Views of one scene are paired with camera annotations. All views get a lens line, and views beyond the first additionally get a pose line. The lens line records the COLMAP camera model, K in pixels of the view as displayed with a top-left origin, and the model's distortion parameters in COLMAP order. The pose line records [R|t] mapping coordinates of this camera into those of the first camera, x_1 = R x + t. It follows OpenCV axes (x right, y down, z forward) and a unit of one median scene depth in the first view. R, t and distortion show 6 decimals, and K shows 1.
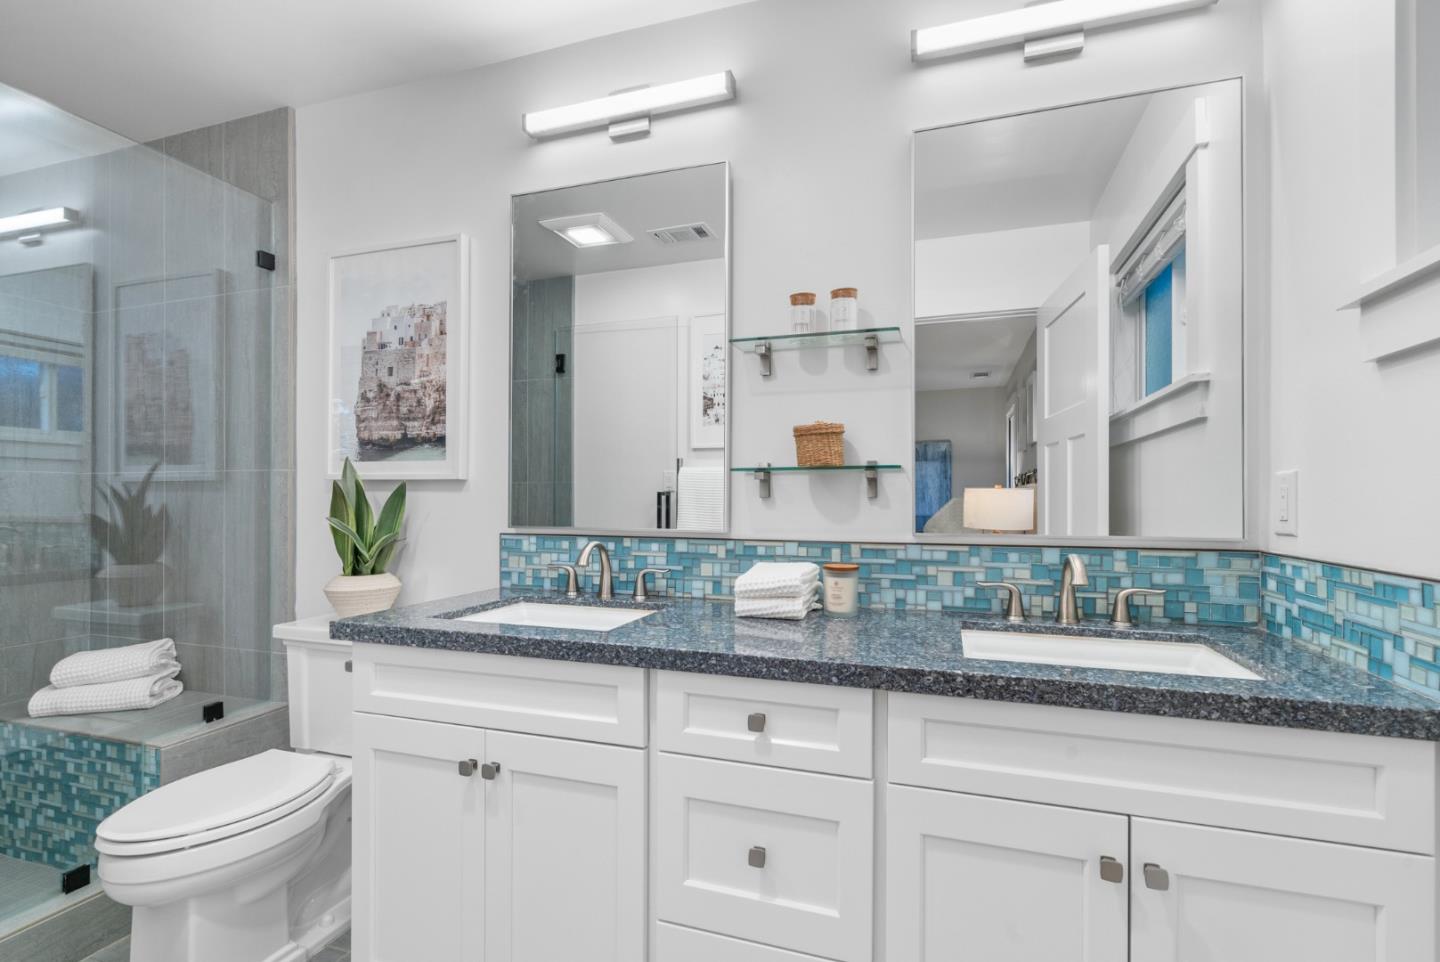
lens RADIAL K [[708.0, 0, 724.3], [0, 708.0, 491.7], [0, 0, 1]] dist [0.002348, 0.000696]
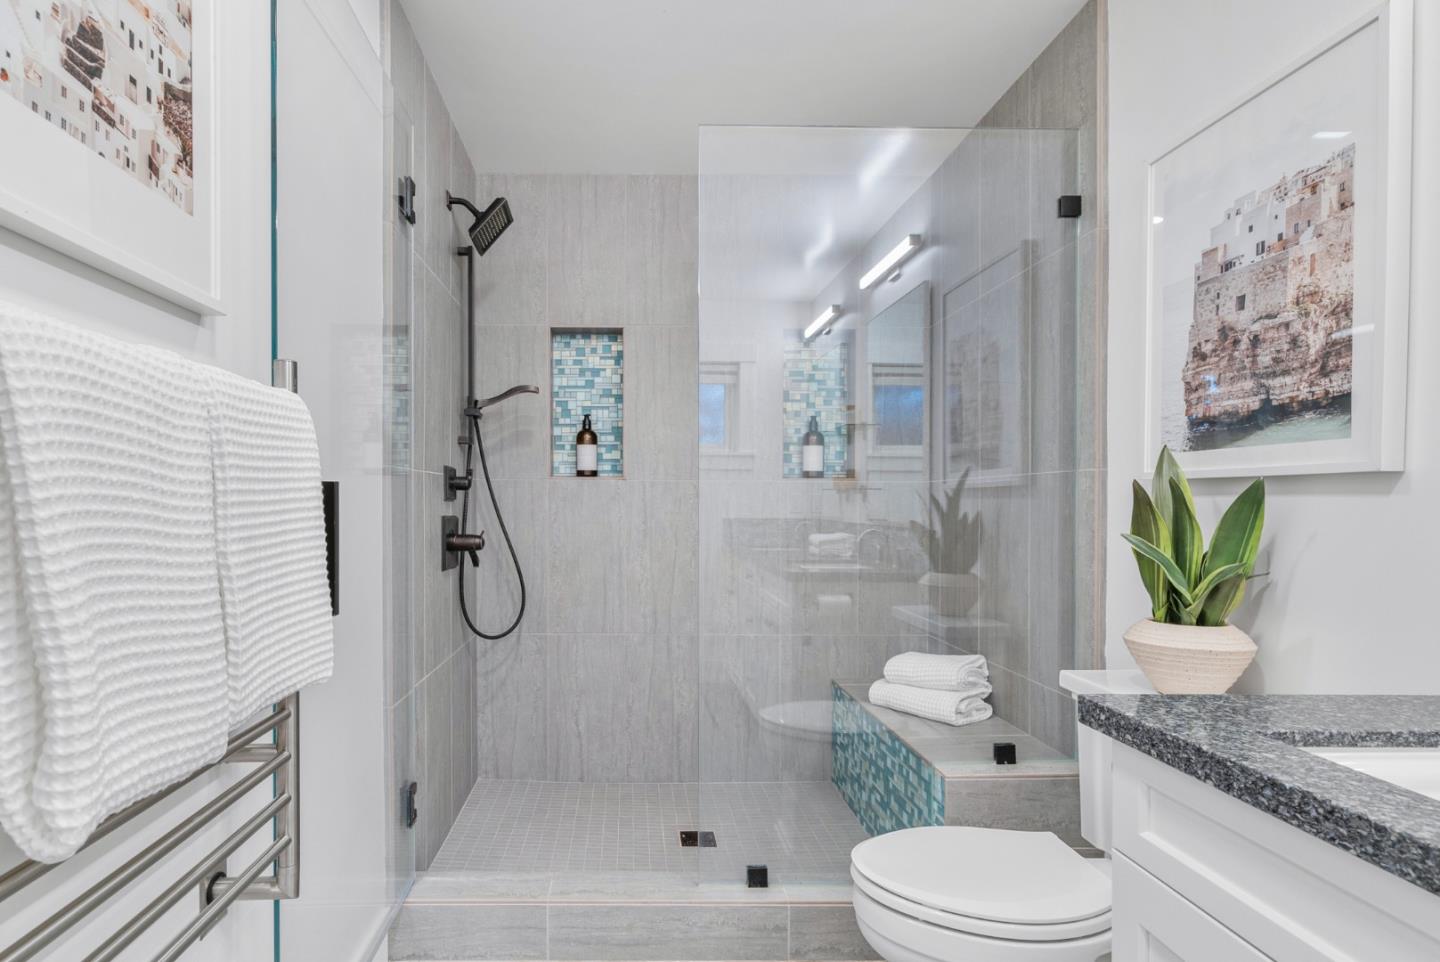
lens RADIAL K [[715.3, 0, 621.6], [0, 715.3, 511.0], [0, 0, 1]] dist [-0.000256, 0.001127]
pose [[0.322987, 0.009314, -0.946358, -0.051962], [0.005899, 0.999912, 0.011854, 0.002449], [0.946385, -0.009412, 0.322903, 0.289018]]
